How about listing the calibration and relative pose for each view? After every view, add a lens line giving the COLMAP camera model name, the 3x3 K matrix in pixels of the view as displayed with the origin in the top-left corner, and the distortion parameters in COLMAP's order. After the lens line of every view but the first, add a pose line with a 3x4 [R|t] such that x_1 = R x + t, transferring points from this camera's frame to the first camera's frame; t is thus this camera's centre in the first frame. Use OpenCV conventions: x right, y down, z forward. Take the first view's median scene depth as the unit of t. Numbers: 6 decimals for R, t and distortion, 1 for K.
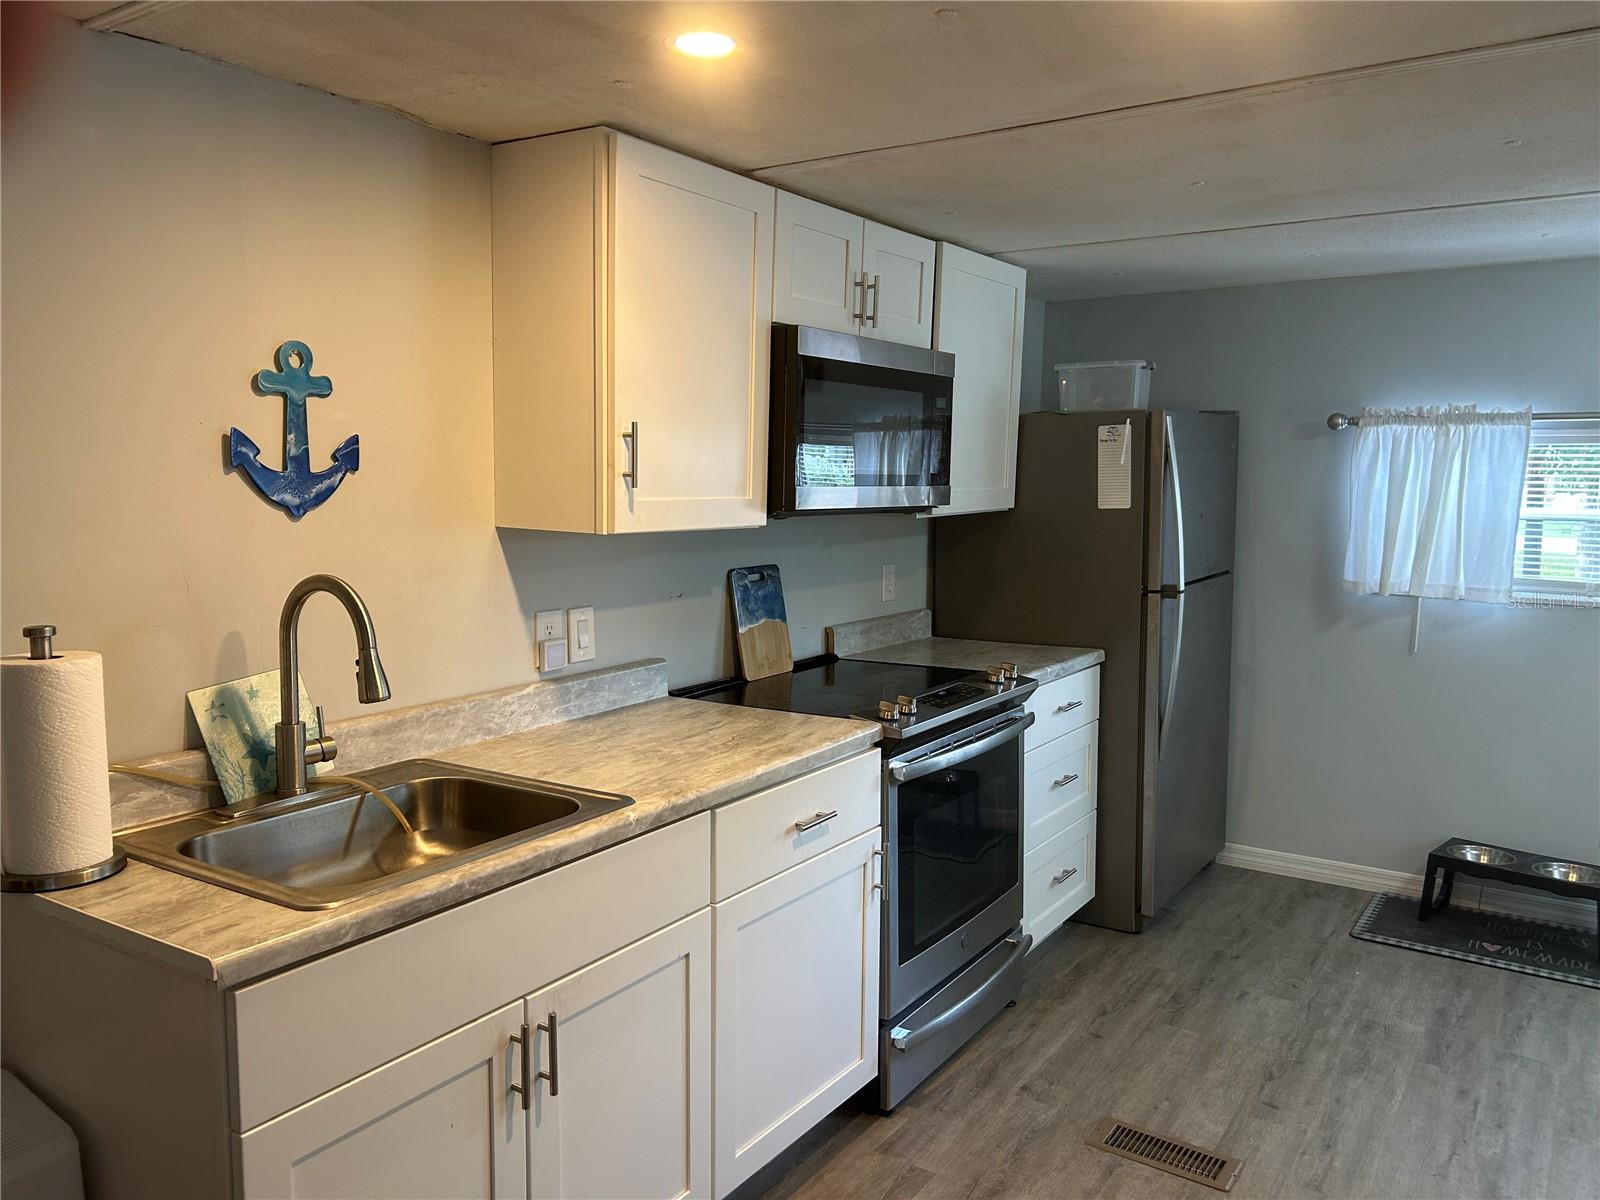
lens RADIAL K [[1185.3, 0, 792.0], [0, 1185.3, 602.0], [0, 0, 1]] dist [0.011032, -0.010120]
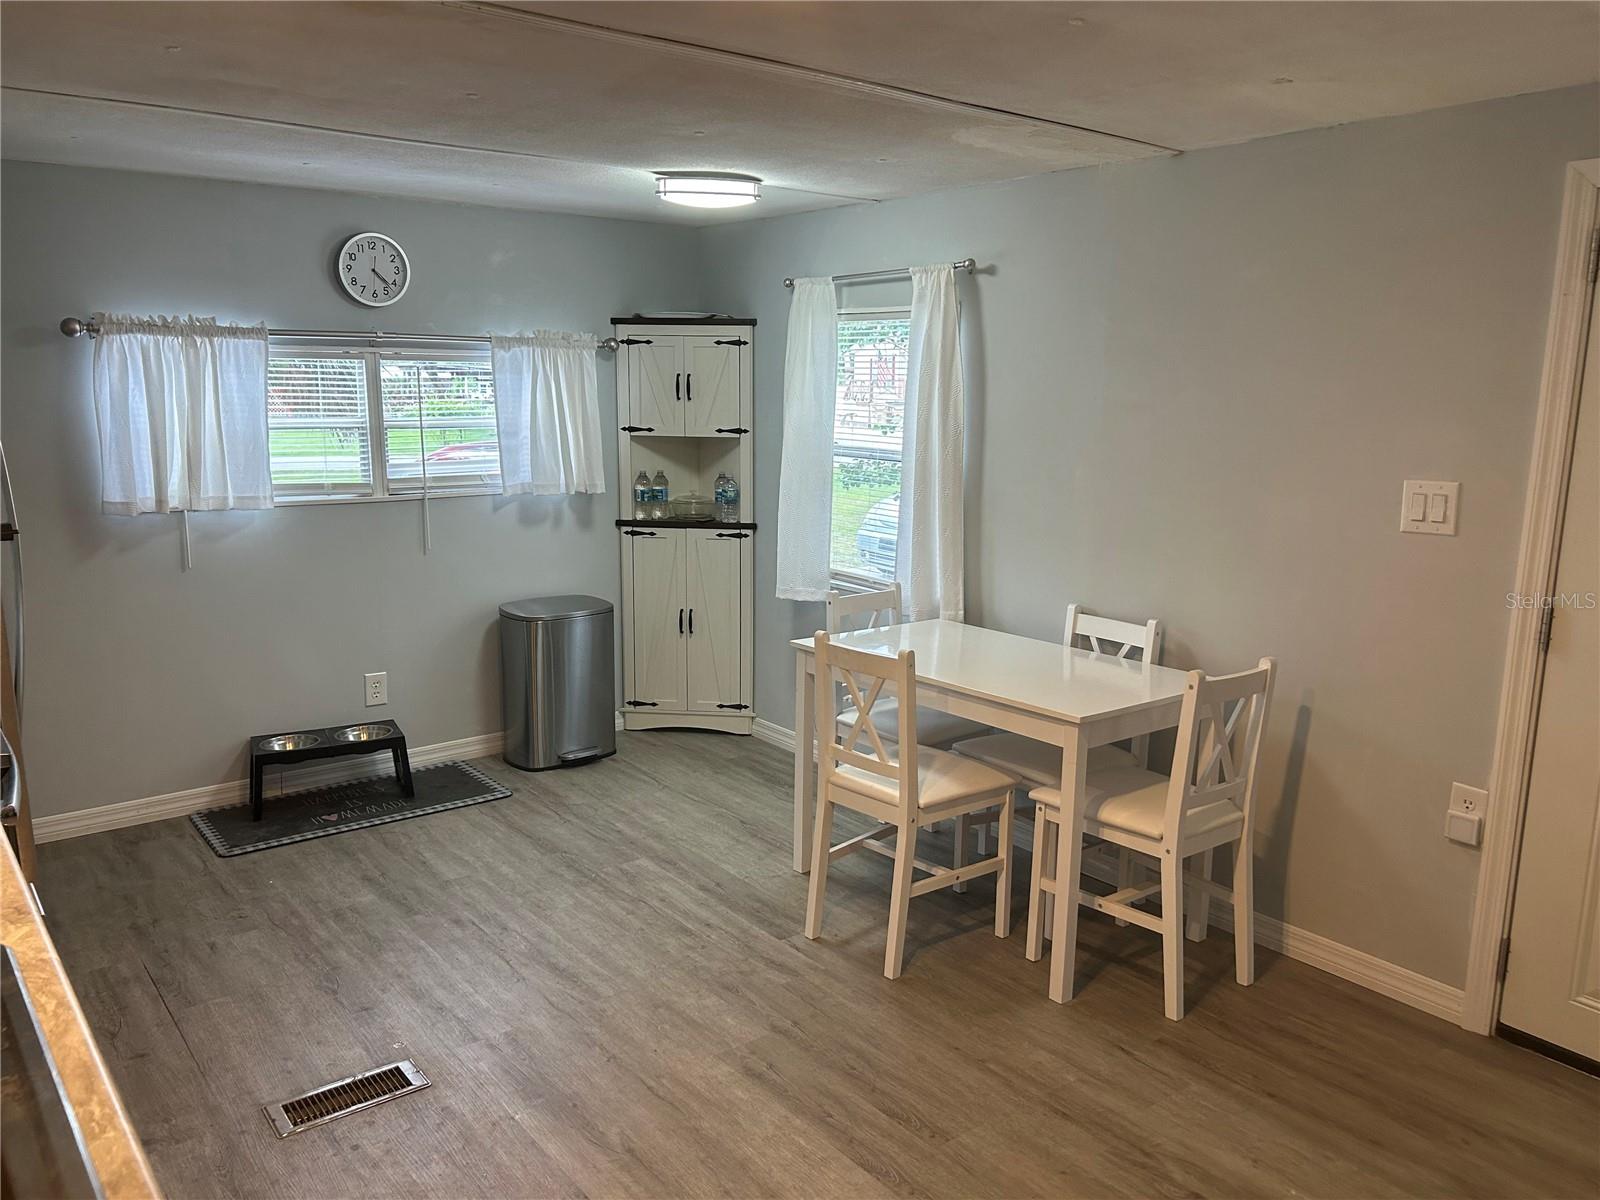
lens RADIAL K [[1185.3, 0, 792.0], [0, 1185.3, 602.0], [0, 0, 1]] dist [0.011032, -0.010120]
pose [[0.304585, -0.169048, 0.937364, -0.273460], [0.103016, 0.984198, 0.144021, -0.021717], [-0.946898, 0.052696, 0.317187, 0.221777]]
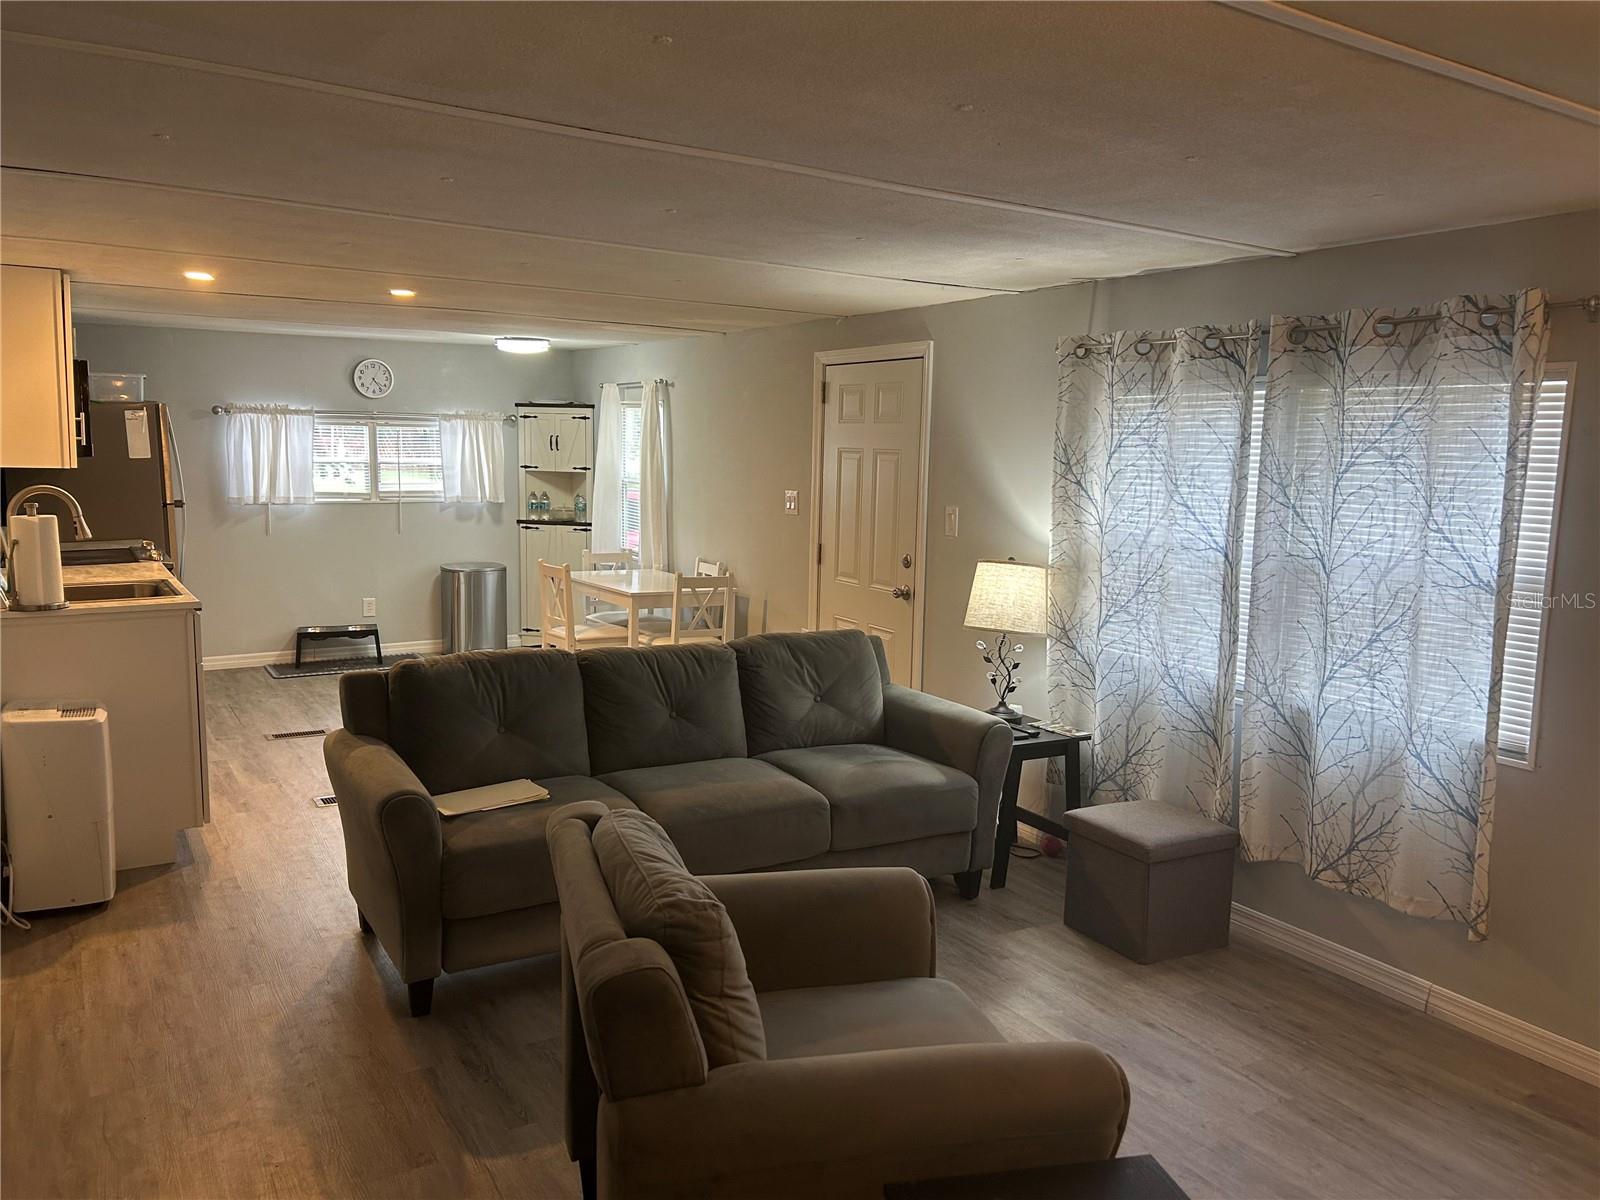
lens RADIAL K [[1174.5, 0, 800.0], [0, 1174.5, 600.0], [0, 0, 1]] dist [-0.000107, -0.005082]
pose [[0.403244, -0.116483, 0.907648, -0.902875], [0.086727, 0.992266, 0.088812, 0.057585], [-0.910973, 0.042904, 0.410227, -0.571948]]
